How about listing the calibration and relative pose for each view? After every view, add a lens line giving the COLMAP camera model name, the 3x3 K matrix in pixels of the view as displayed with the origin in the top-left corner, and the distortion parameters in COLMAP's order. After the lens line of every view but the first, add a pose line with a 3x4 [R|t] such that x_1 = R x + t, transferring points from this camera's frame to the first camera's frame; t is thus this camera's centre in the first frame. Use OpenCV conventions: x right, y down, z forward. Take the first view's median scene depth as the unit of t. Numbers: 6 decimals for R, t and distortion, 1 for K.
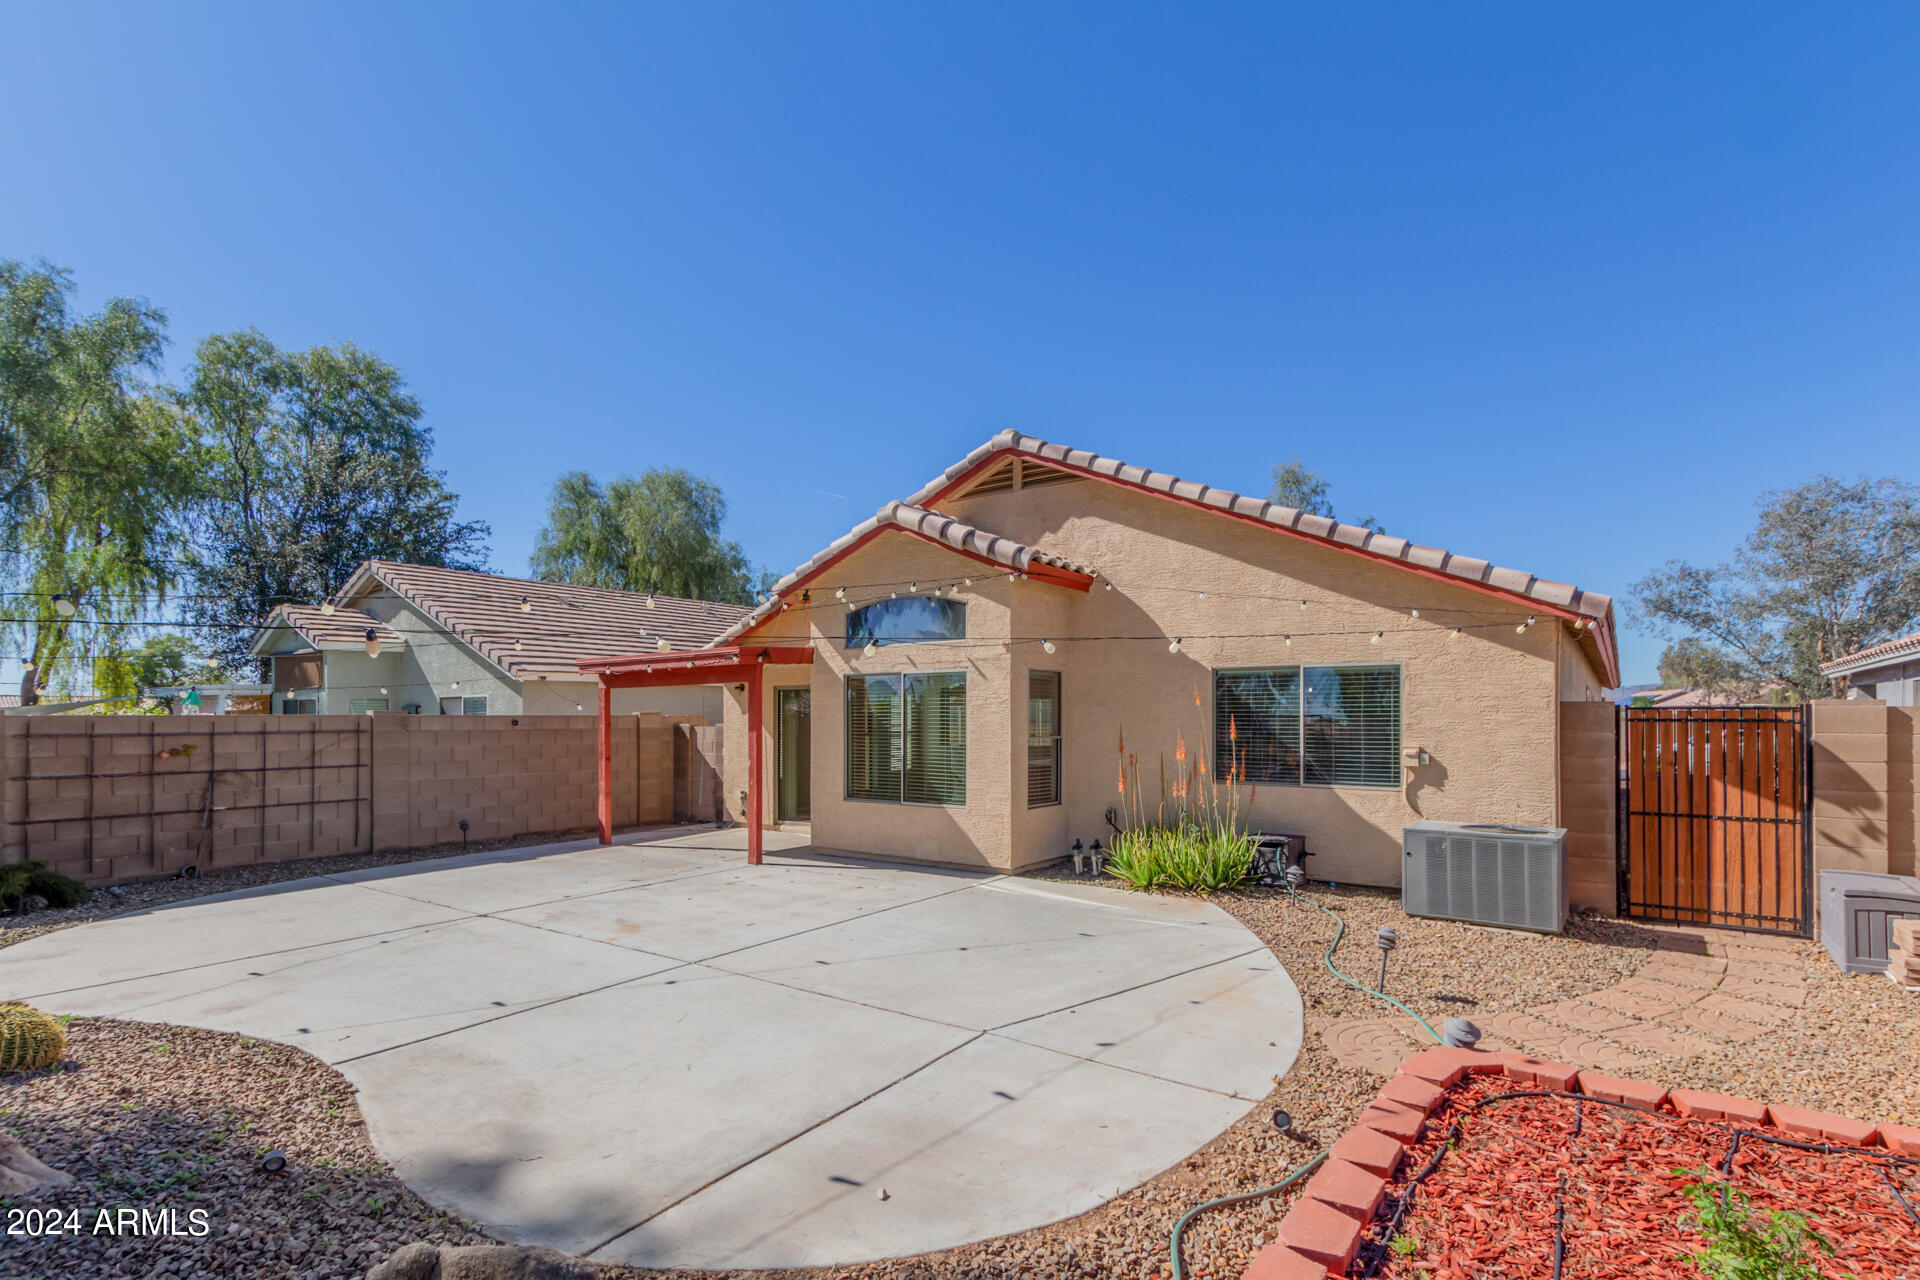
lens RADIAL K [[891.4, 0, 948.3], [0, 891.4, 721.1], [0, 0, 1]] dist [0.013961, -0.000689]
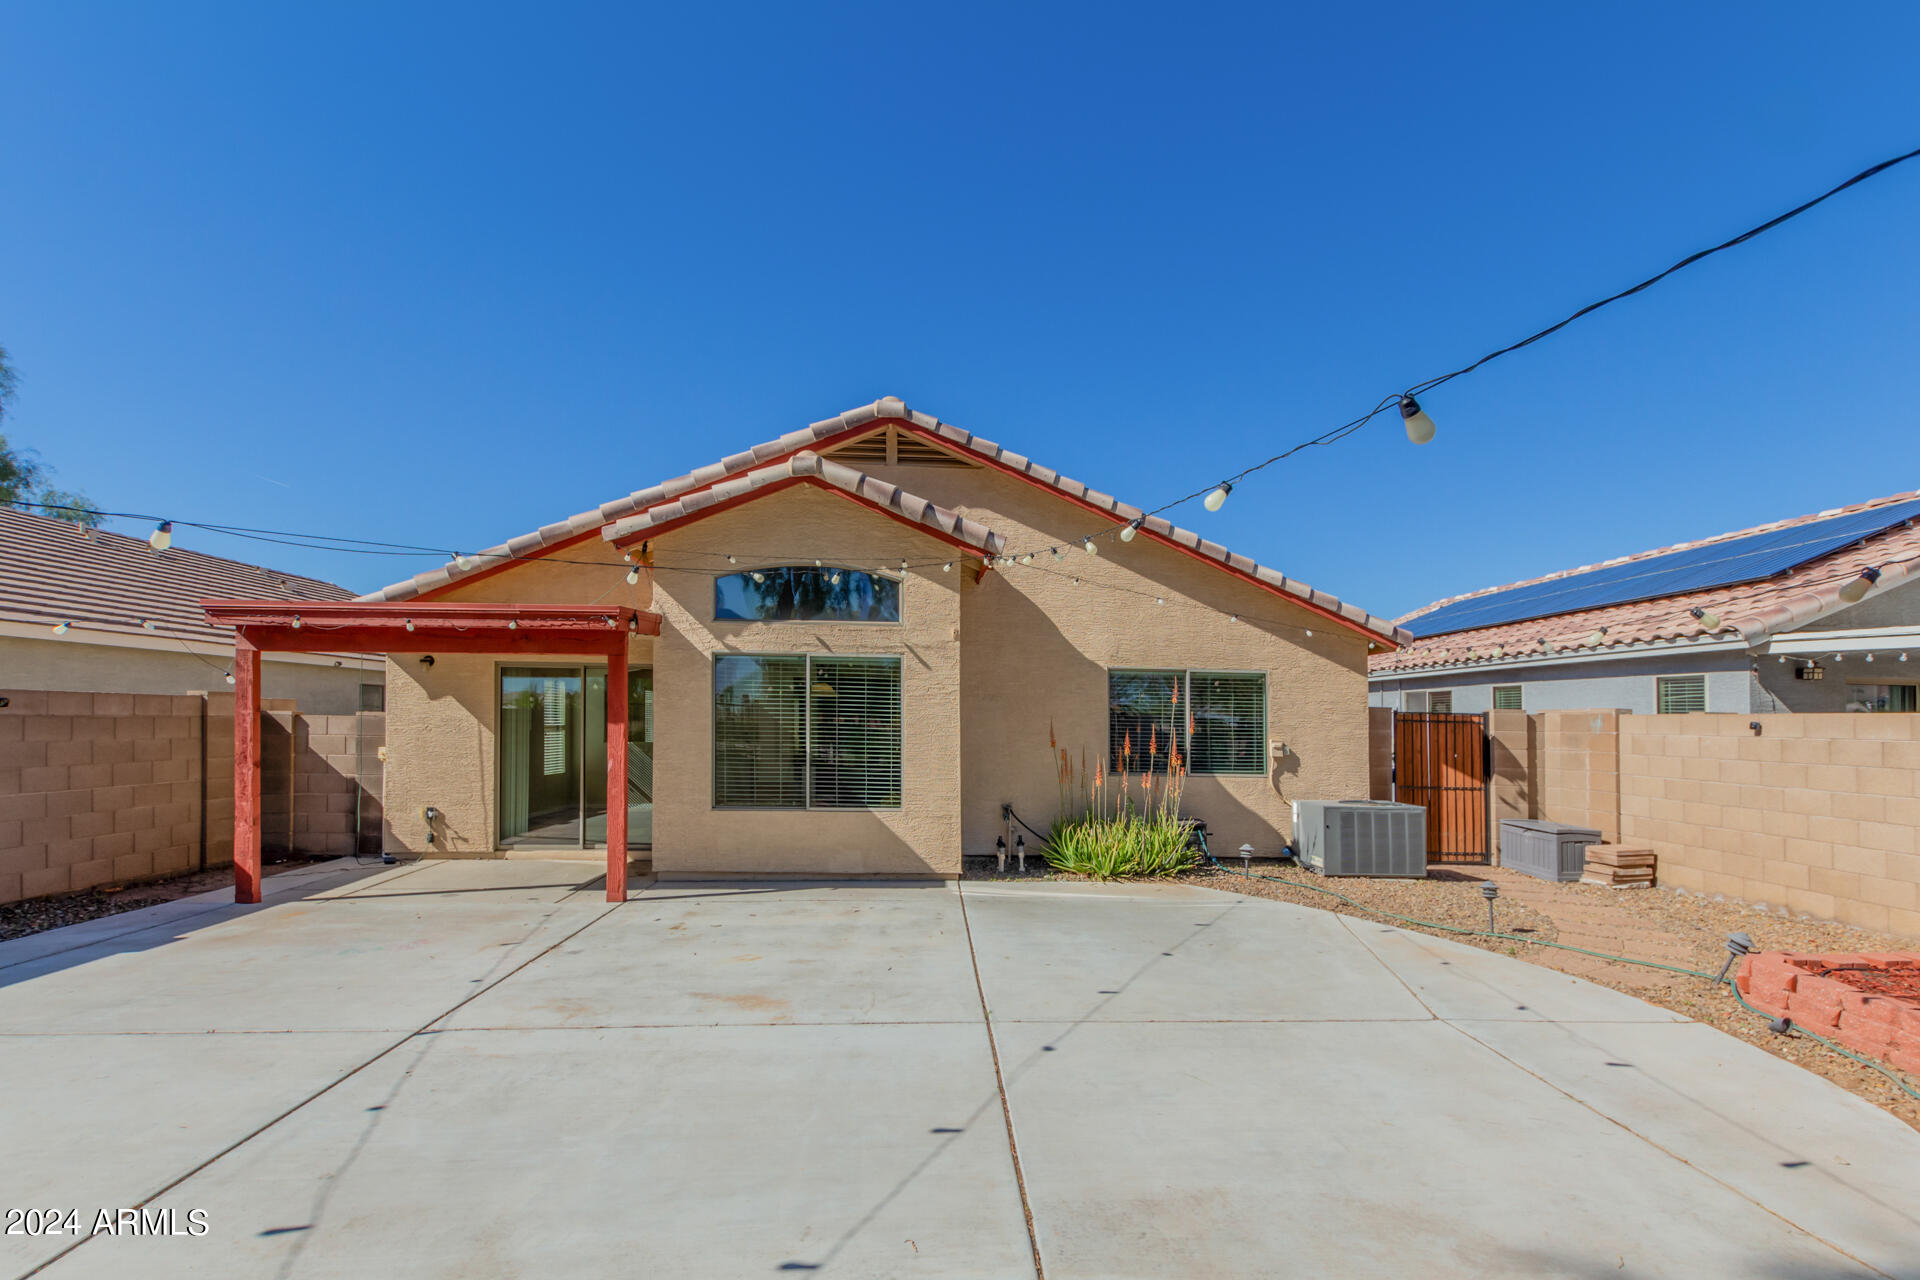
lens RADIAL K [[891.4, 0, 948.3], [0, 891.4, 721.1], [0, 0, 1]] dist [0.013961, -0.000689]
pose [[0.781889, 0.013106, 0.623280, -0.522963], [-0.013207, 0.999903, -0.004457, 0.011374], [-0.623278, -0.004747, 0.781986, 0.280542]]
